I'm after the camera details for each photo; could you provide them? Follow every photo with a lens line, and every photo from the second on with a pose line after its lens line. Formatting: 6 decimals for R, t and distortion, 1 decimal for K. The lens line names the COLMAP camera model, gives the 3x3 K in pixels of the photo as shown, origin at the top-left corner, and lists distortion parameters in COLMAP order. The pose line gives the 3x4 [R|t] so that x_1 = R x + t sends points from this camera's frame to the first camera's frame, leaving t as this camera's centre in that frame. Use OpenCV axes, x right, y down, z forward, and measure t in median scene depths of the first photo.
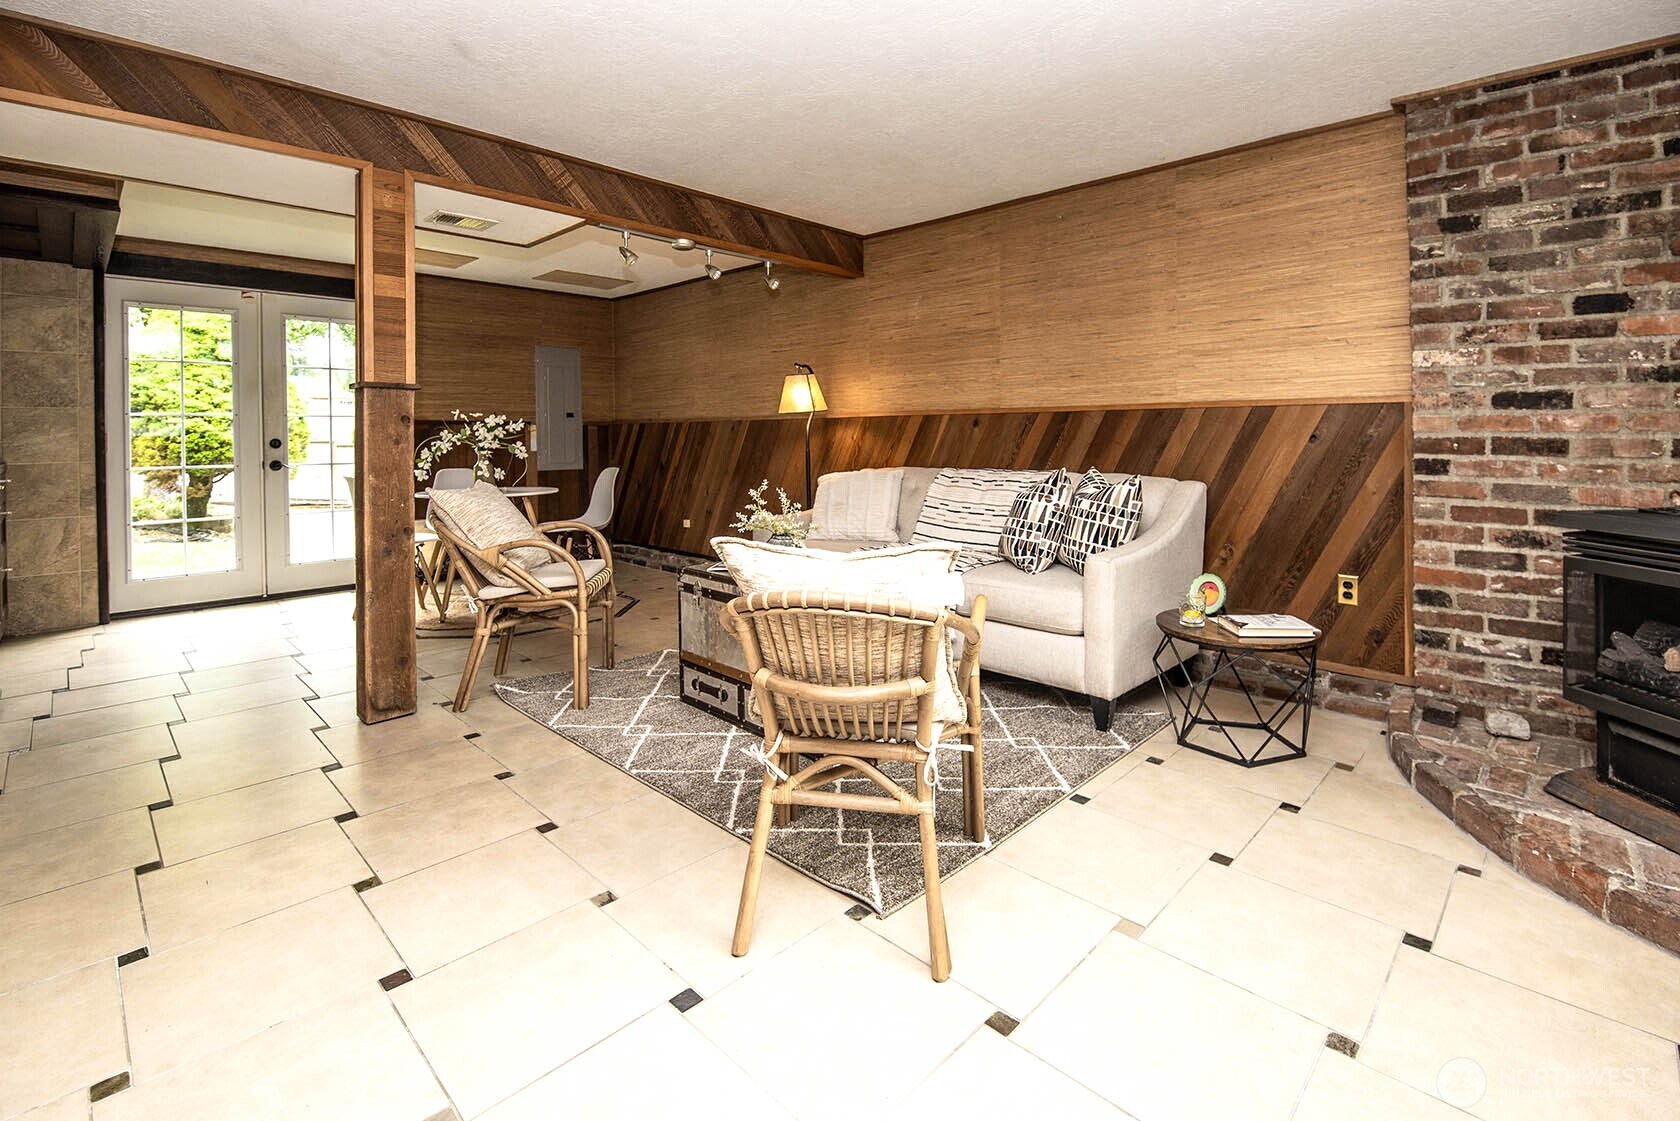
lens RADIAL K [[759.1, 0, 835.7], [0, 759.1, 436.2], [0, 0, 1]] dist [-0.007897, -0.003459]
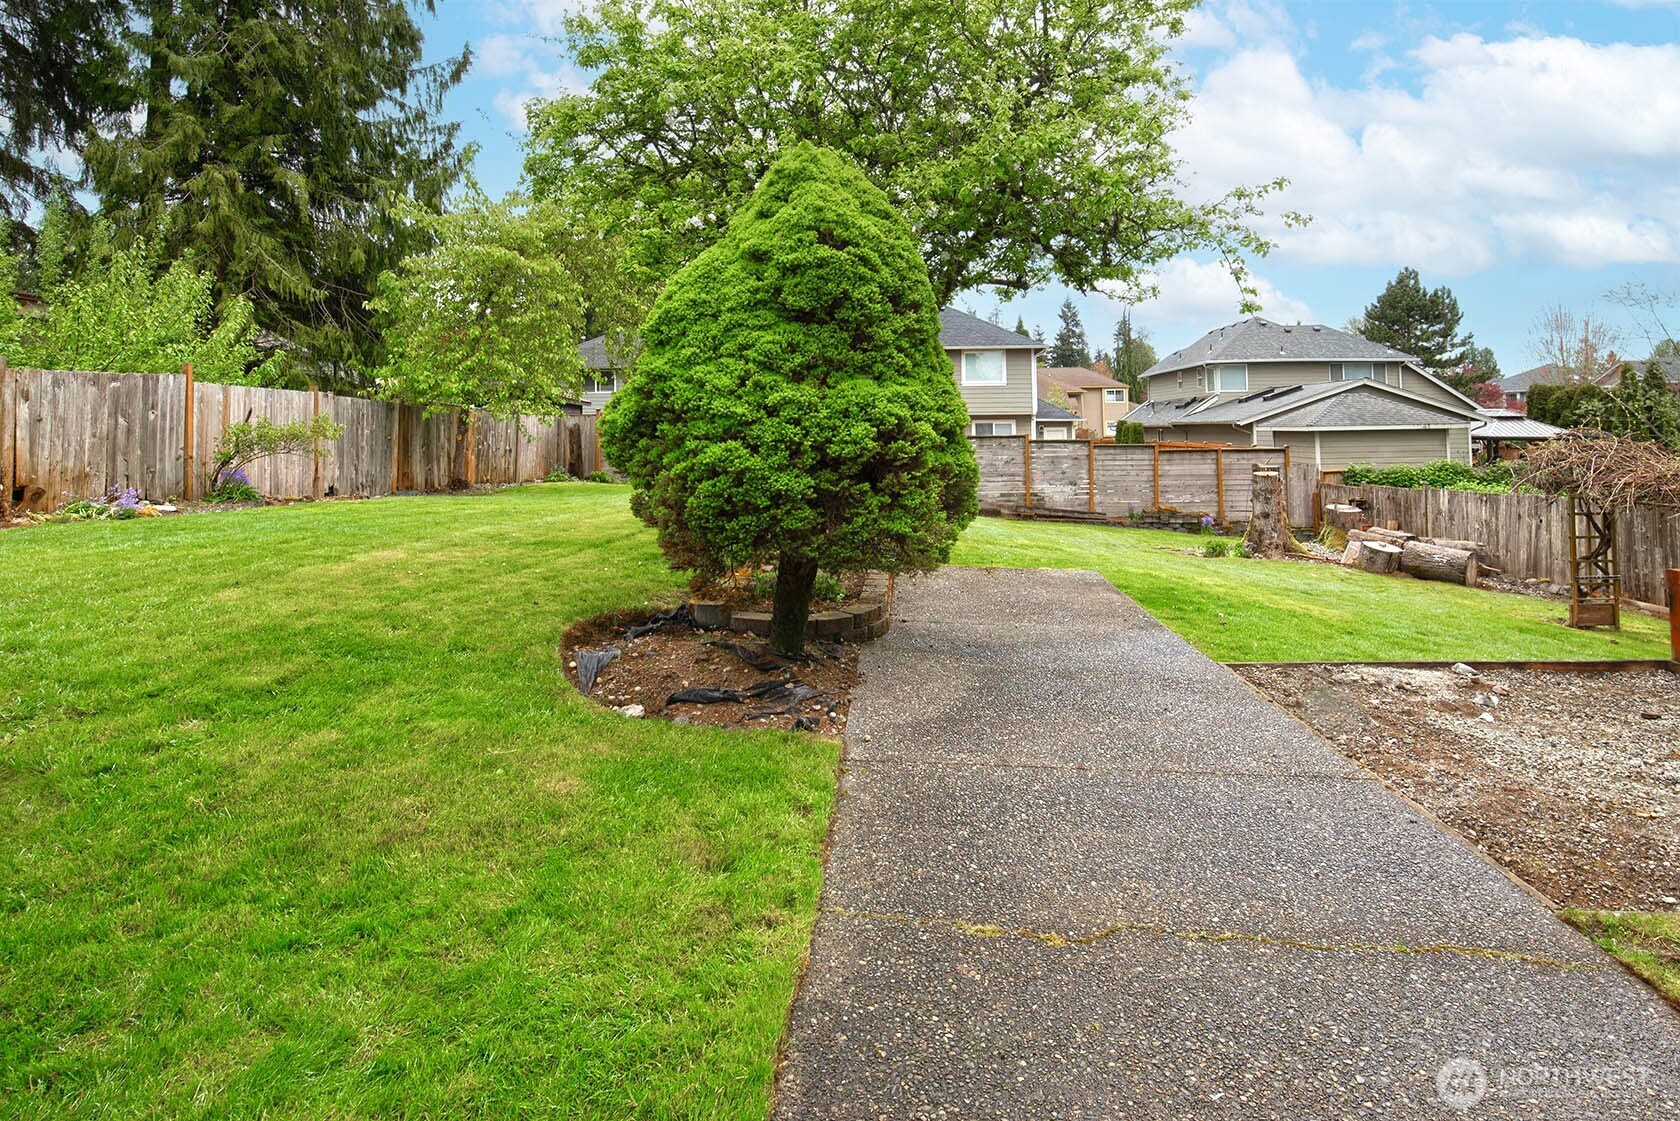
lens RADIAL K [[861.2, 0, 882.9], [0, 861.2, 394.8], [0, 0, 1]] dist [-0.006128, -0.004230]
pose [[0.655975, -0.029053, -0.754223, -0.834359], [0.003635, 0.999369, -0.035335, -0.067999], [0.754774, 0.020437, 0.655667, 1.510165]]
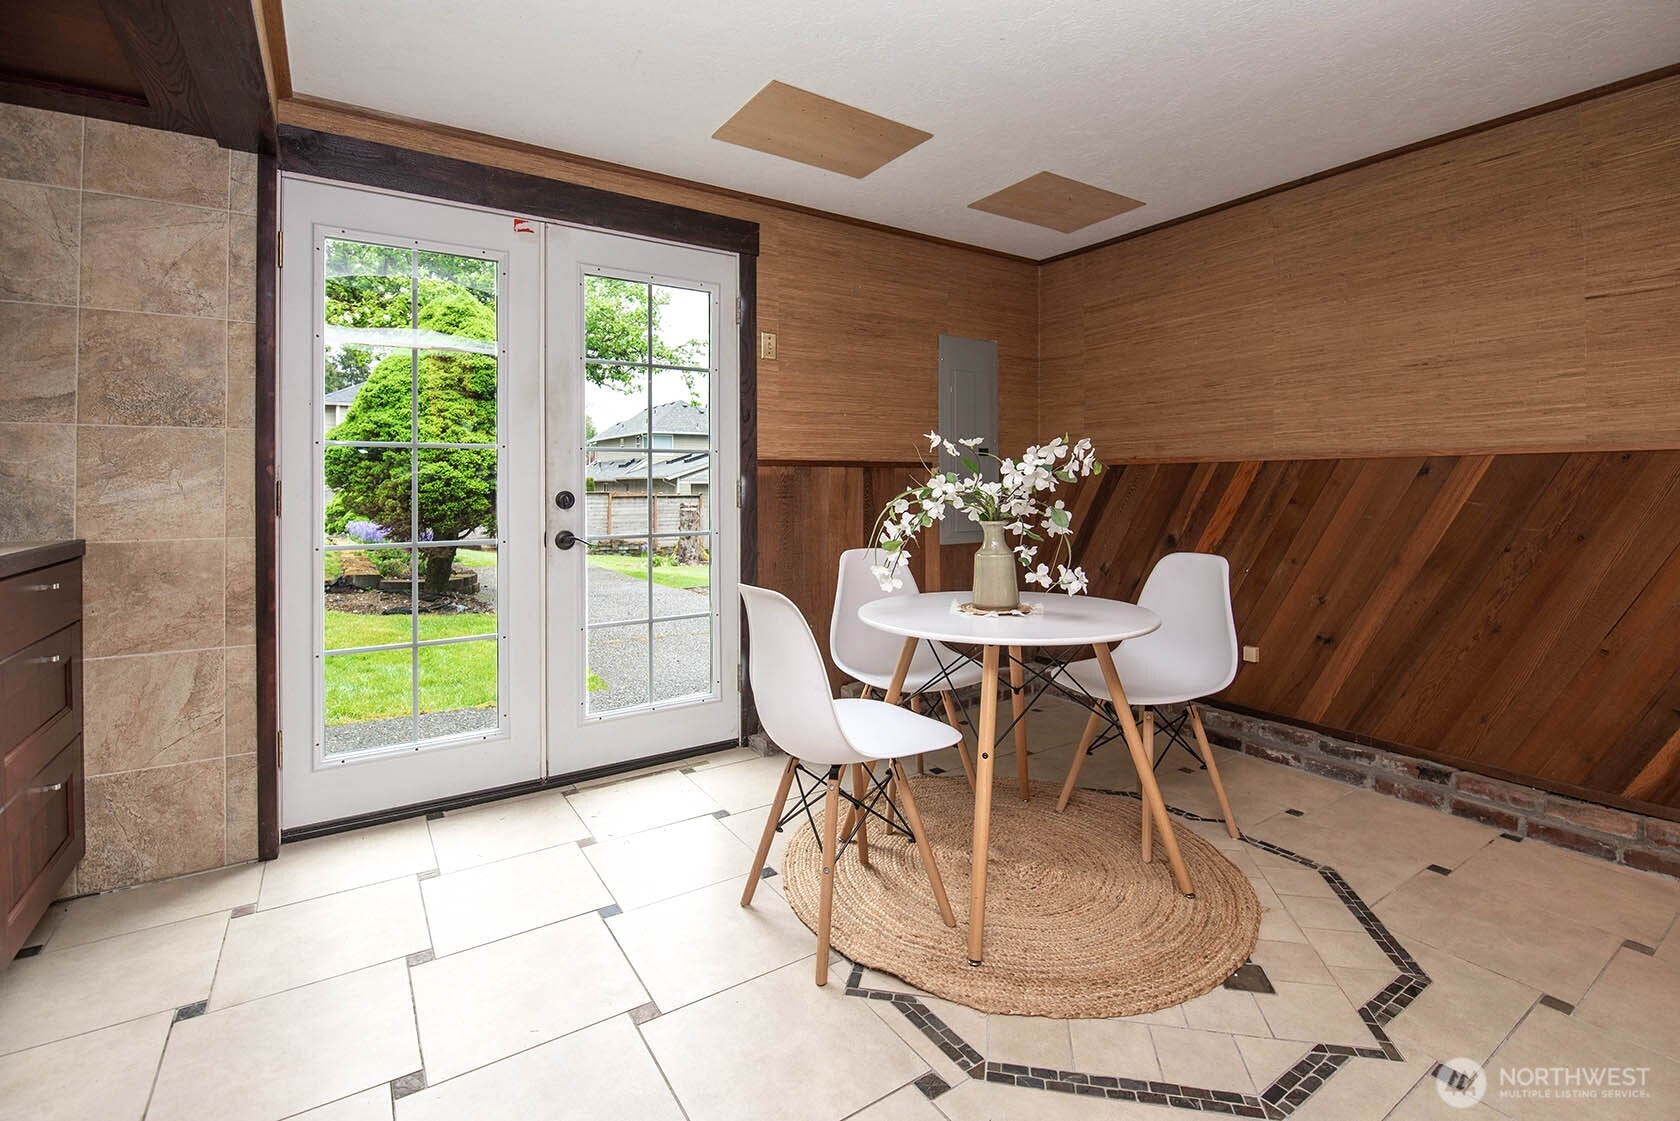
lens RADIAL K [[759.1, 0, 861.7], [0, 759.1, 470.7], [0, 0, 1]] dist [-0.007897, -0.003459]
pose [[0.980061, -0.000130, -0.198698, -0.493699], [-0.003680, 0.999816, -0.018805, -0.001831], [0.198664, 0.019161, 0.979880, 0.591583]]
